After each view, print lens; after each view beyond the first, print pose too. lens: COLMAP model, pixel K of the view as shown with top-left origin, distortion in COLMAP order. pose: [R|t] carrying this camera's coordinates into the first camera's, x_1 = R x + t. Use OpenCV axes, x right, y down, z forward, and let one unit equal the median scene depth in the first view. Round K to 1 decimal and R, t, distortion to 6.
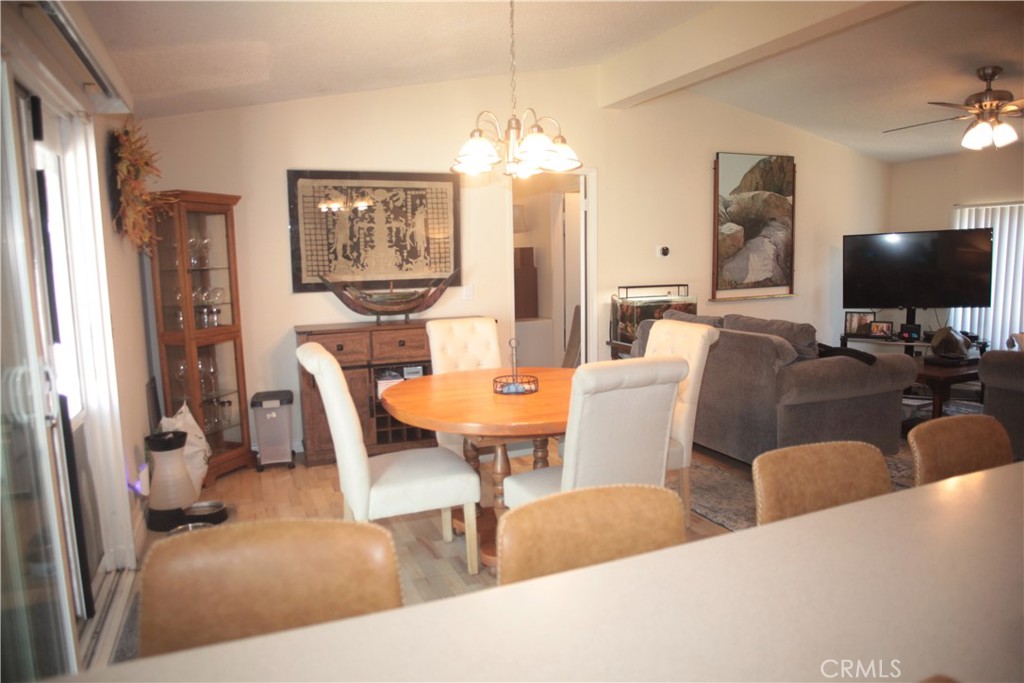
lens RADIAL K [[662.0, 0, 509.5], [0, 662.0, 343.7], [0, 0, 1]] dist [-0.101973, 0.057068]
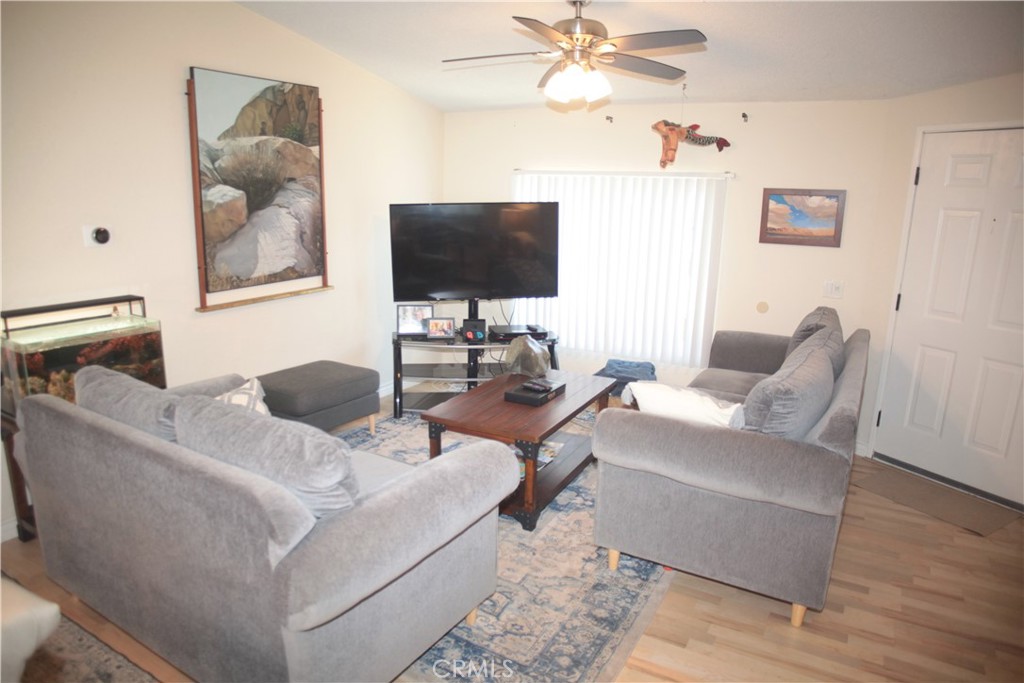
lens RADIAL K [[662.0, 0, 509.5], [0, 662.0, 343.7], [0, 0, 1]] dist [-0.101973, 0.057068]
pose [[0.794480, -0.096890, 0.599512, 0.209944], [0.038956, 0.993288, 0.108905, -0.112020], [-0.606040, -0.063169, 0.792922, 0.407156]]
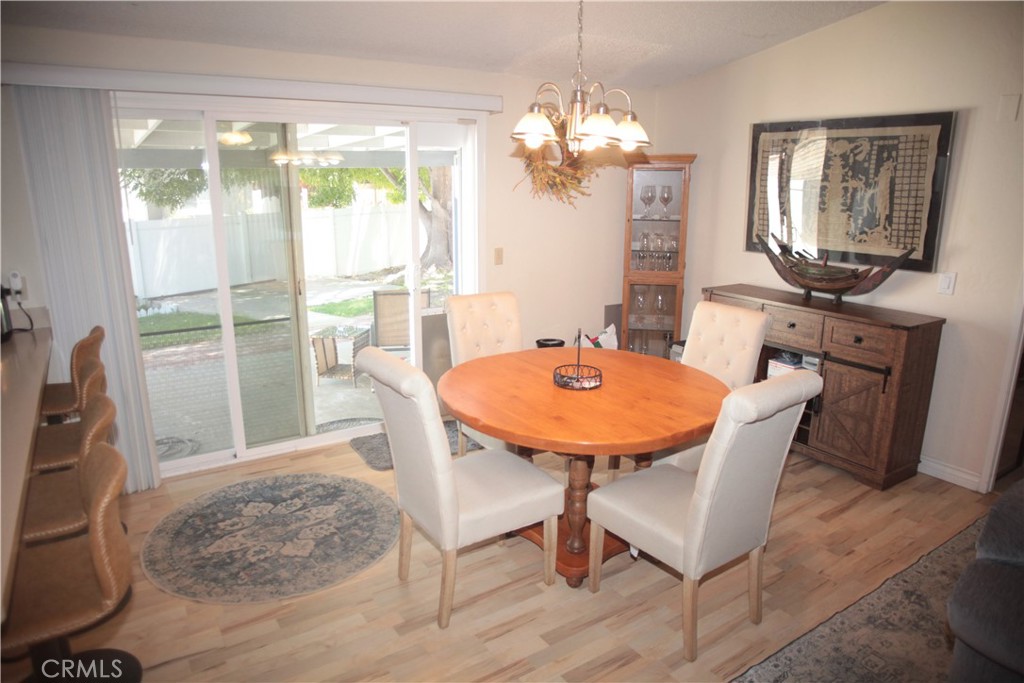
lens RADIAL K [[662.0, 0, 509.5], [0, 662.0, 343.7], [0, 0, 1]] dist [-0.101973, 0.057068]
pose [[0.189637, 0.252825, -0.948745, 0.537040], [-0.144096, 0.962983, 0.227817, -0.108934], [0.971223, 0.093508, 0.219048, 0.426143]]
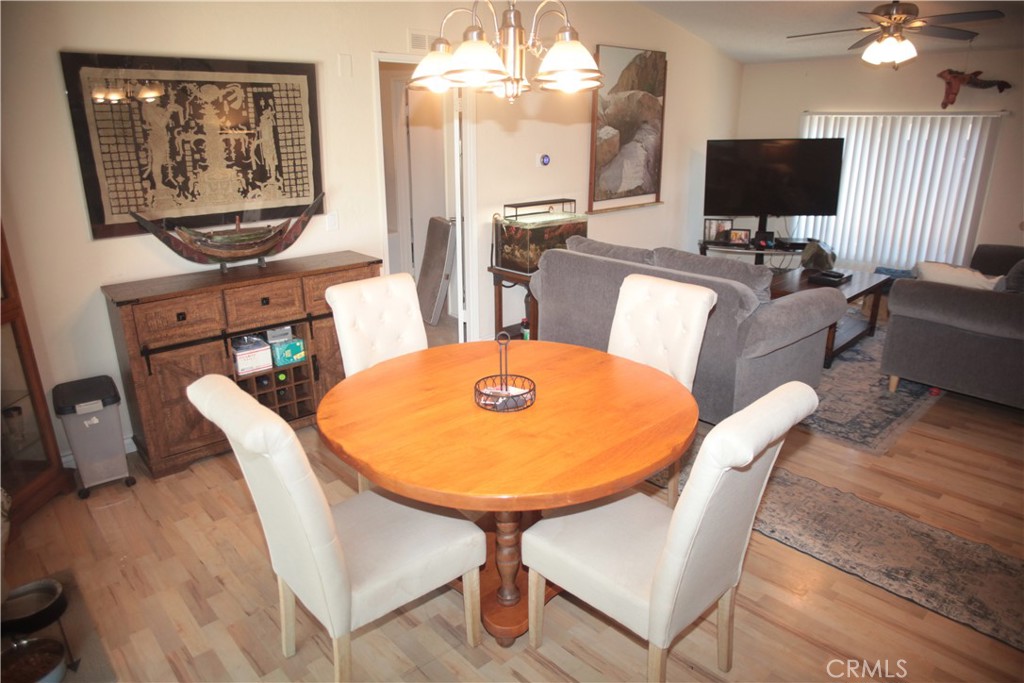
lens RADIAL K [[653.4, 0, 508.4], [0, 653.4, 343.1], [0, 0, 1]] dist [-0.103340, 0.053242]
pose [[0.942485, -0.090091, 0.321878, -0.132083], [0.028799, 0.981298, 0.190330, -0.079212], [-0.333005, -0.170113, 0.927453, 0.203083]]
